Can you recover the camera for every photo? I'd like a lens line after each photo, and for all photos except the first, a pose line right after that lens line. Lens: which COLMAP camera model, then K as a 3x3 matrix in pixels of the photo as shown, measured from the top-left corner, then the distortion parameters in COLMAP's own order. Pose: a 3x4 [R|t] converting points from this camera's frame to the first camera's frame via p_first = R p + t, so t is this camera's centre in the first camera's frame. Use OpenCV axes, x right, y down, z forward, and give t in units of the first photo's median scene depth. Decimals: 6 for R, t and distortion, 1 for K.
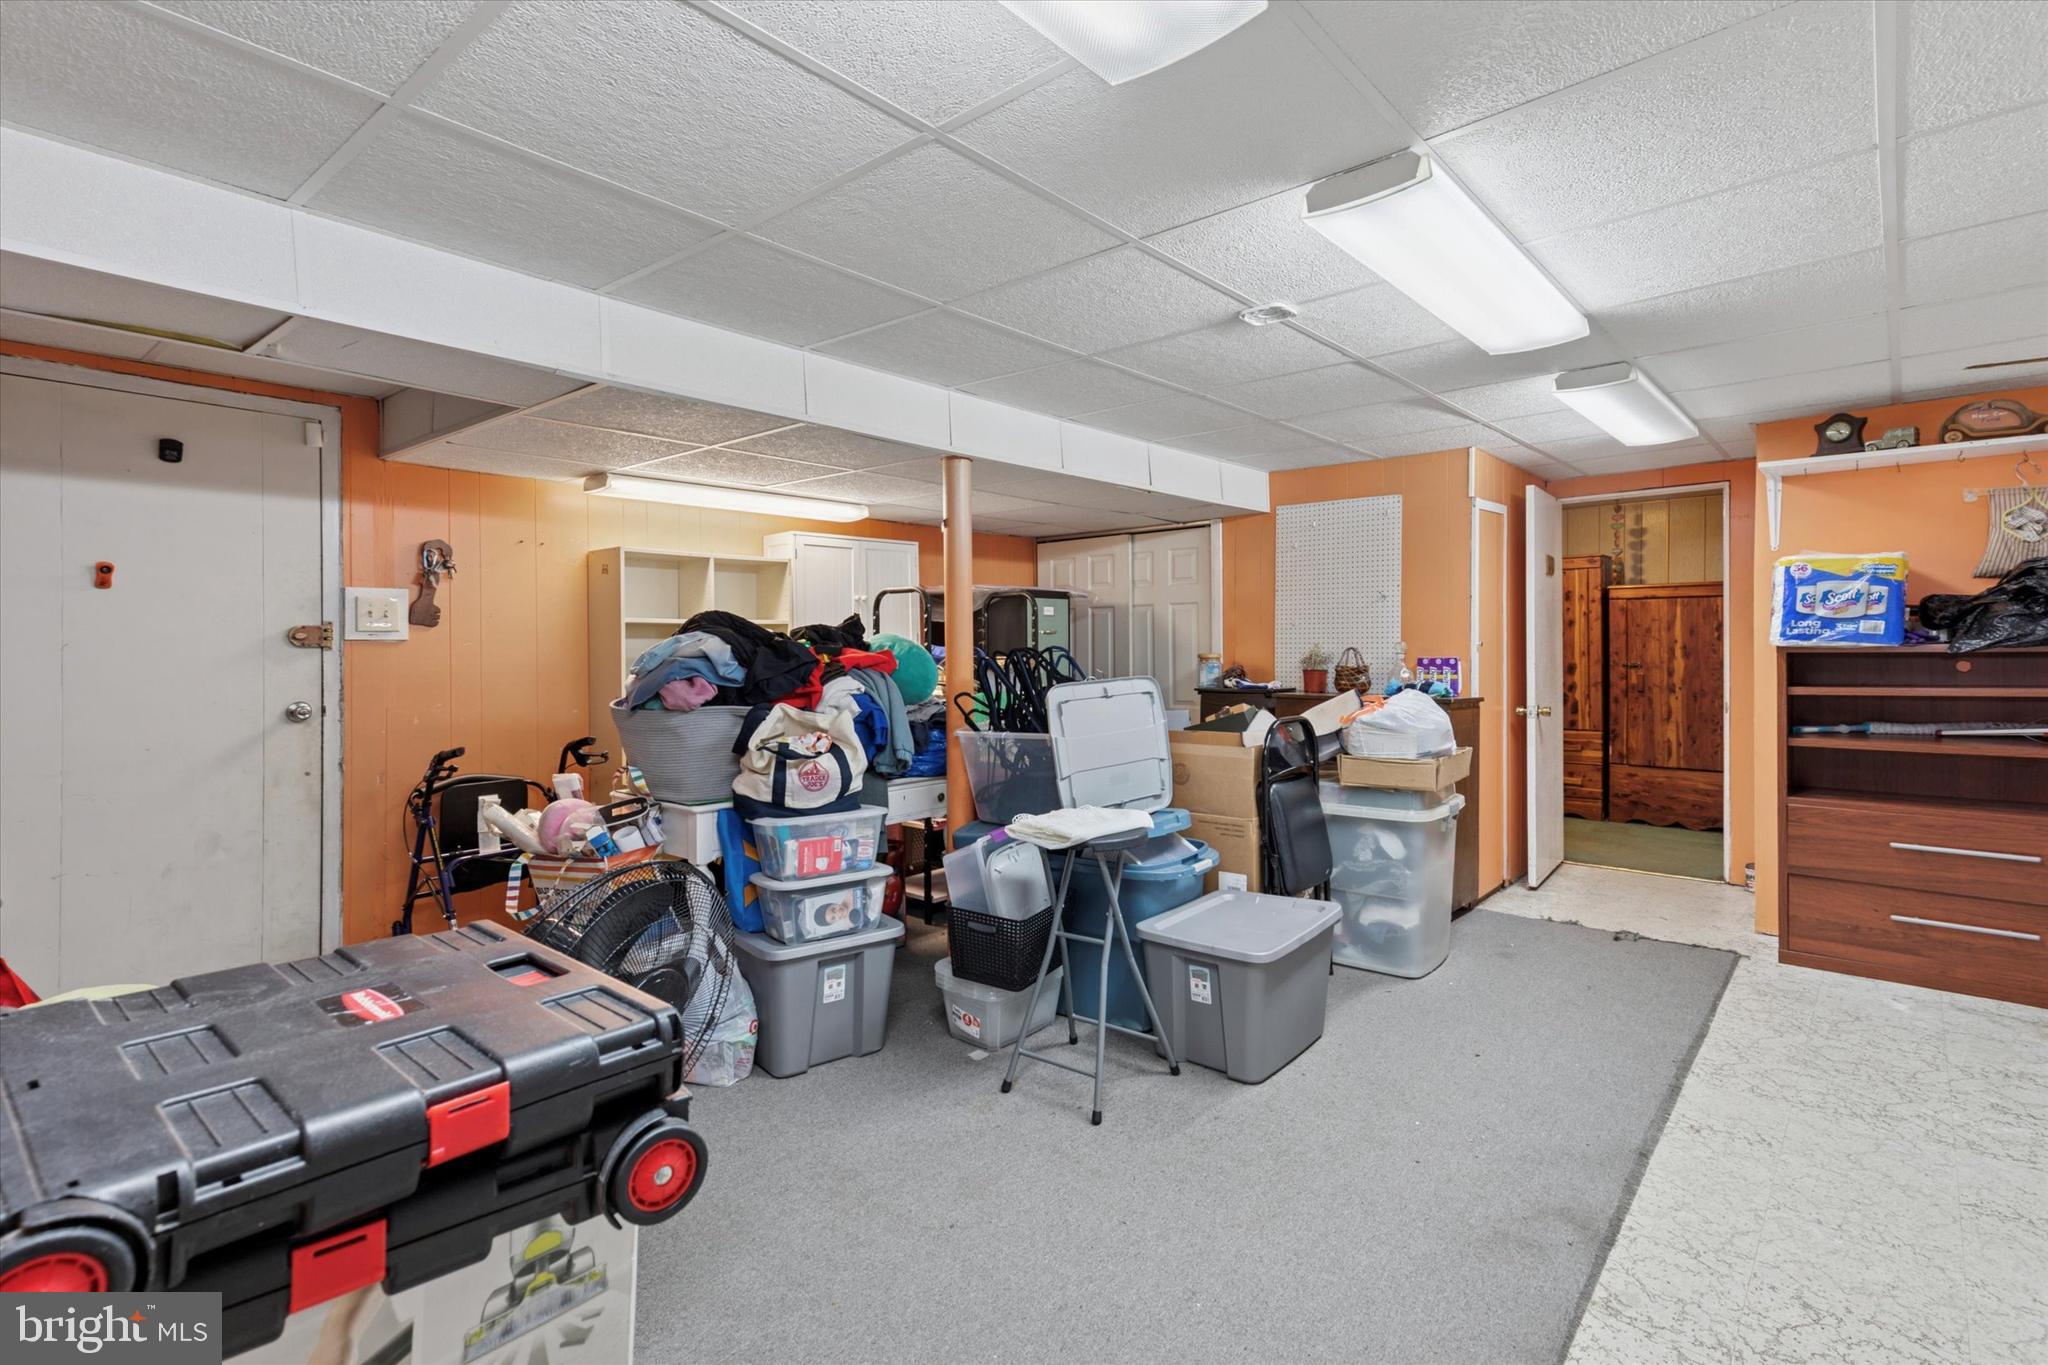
lens RADIAL K [[985.9, 0, 1022.3], [0, 985.9, 637.0], [0, 0, 1]] dist [0.000695, 0.000194]
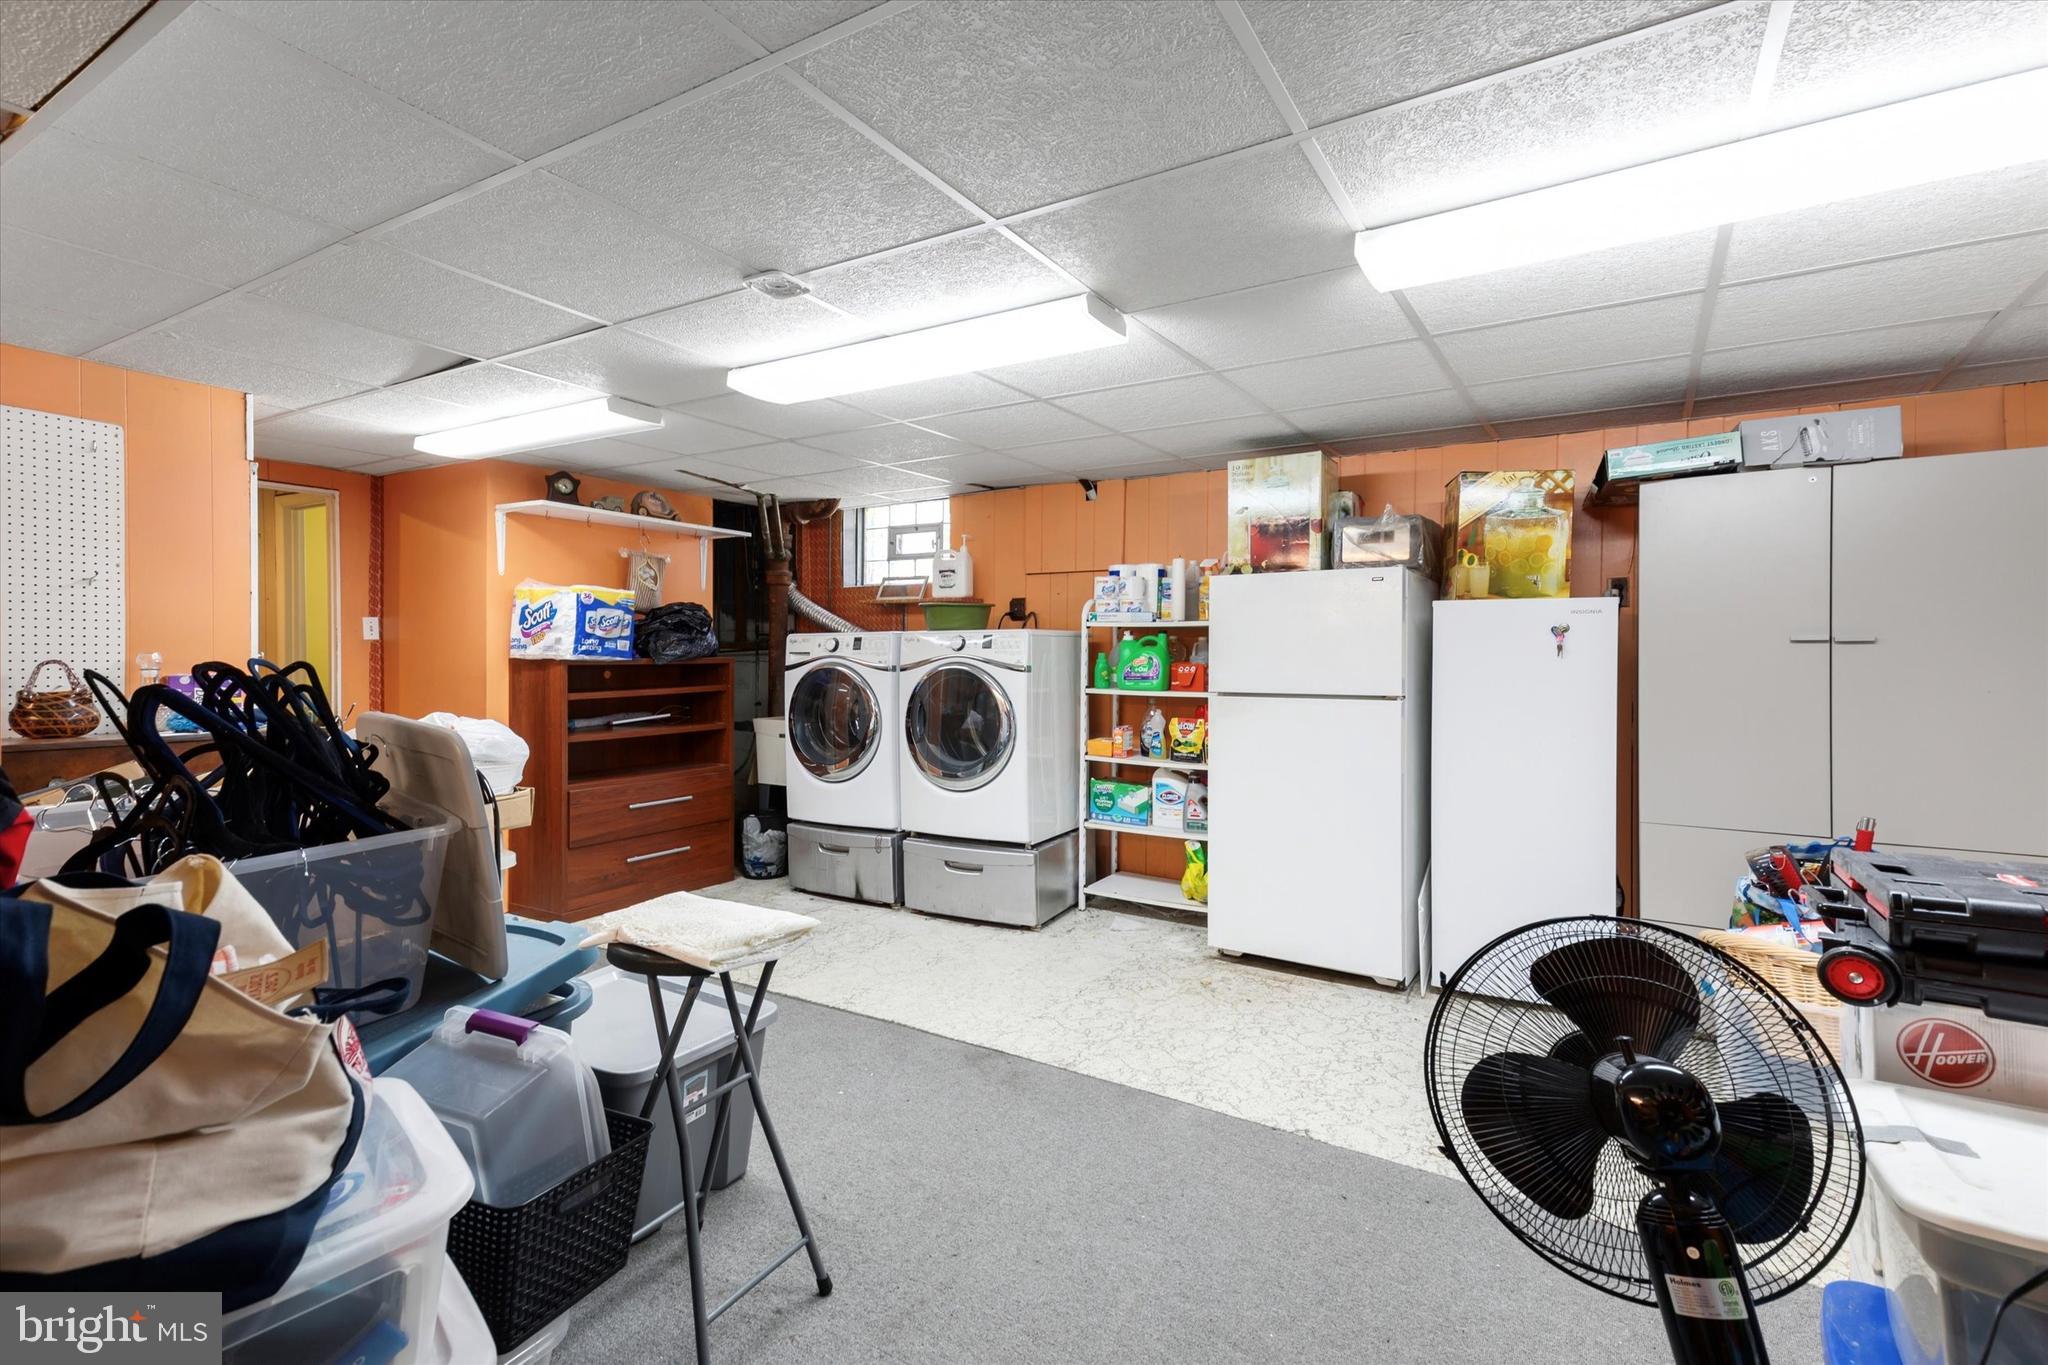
lens RADIAL K [[912.2, 0, 1024.0], [0, 912.2, 682.5], [0, 0, 1]] dist [0.021657, -0.027501]
pose [[-0.181908, -0.023939, 0.983024, -0.430849], [-0.000011, 0.999704, 0.024344, 0.009577], [-0.983316, 0.004418, -0.181855, 0.682621]]
